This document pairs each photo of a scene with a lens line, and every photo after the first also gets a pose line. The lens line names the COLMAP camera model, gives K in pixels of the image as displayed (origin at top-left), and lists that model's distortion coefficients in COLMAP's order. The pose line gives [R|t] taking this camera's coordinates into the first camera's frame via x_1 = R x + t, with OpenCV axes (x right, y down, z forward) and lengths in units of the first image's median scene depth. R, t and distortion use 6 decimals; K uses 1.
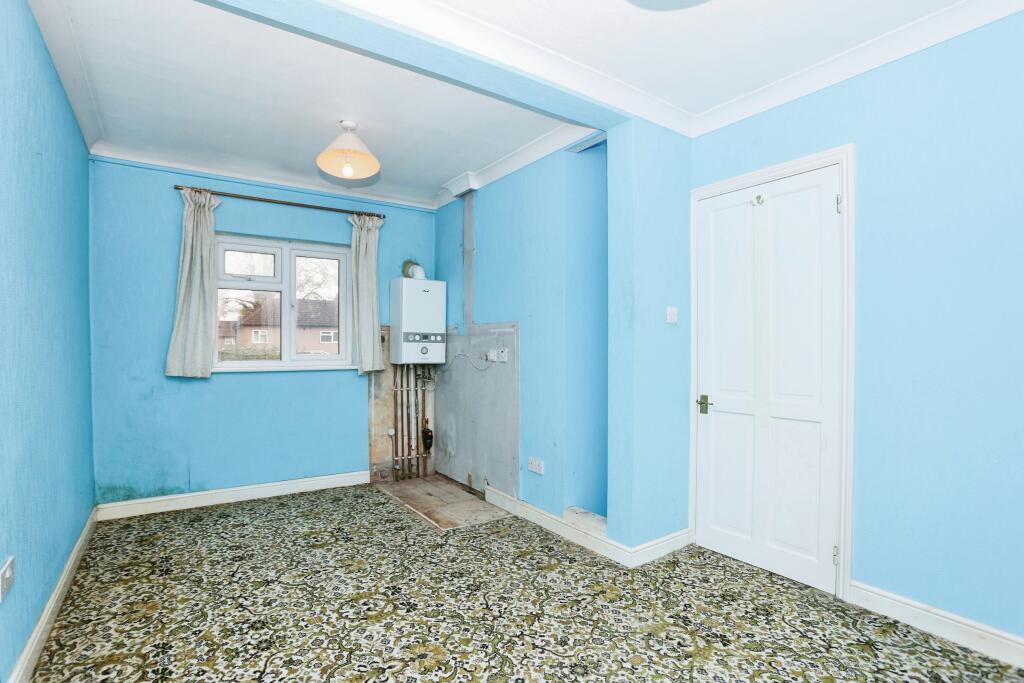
lens RADIAL K [[507.4, 0, 507.3], [0, 507.4, 337.2], [0, 0, 1]] dist [-0.050039, 0.005909]
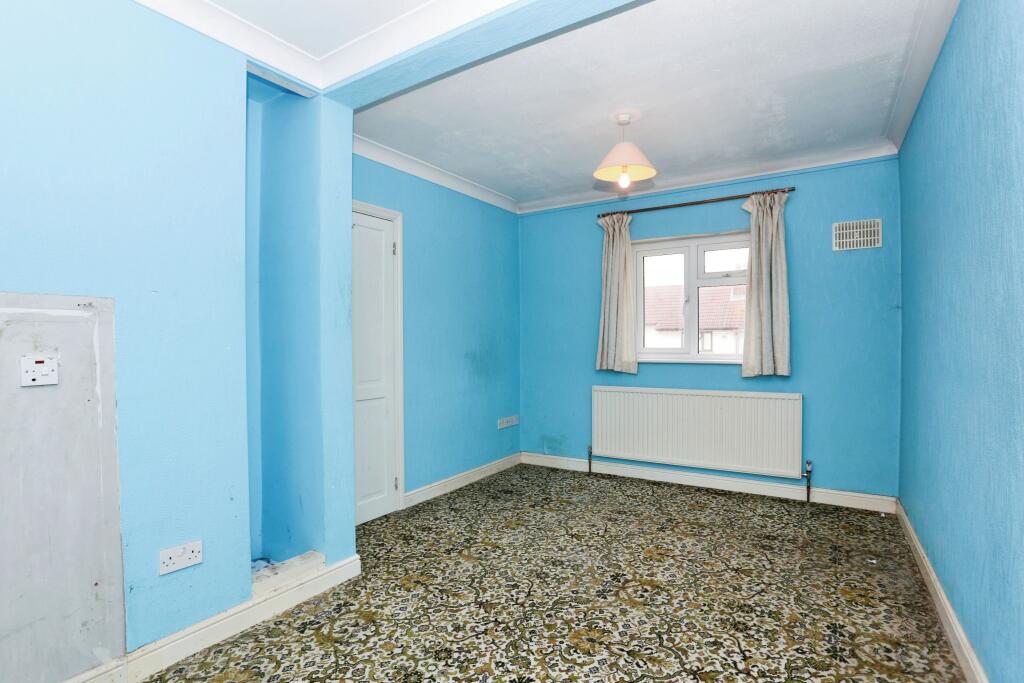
lens RADIAL K [[507.4, 0, 507.7], [0, 507.4, 345.2], [0, 0, 1]] dist [-0.050039, 0.005909]
pose [[-0.404520, -0.002994, 0.914524, -1.196650], [-0.012639, 0.999917, -0.002317, 0.025801], [-0.914442, -0.012496, -0.404524, 1.799397]]
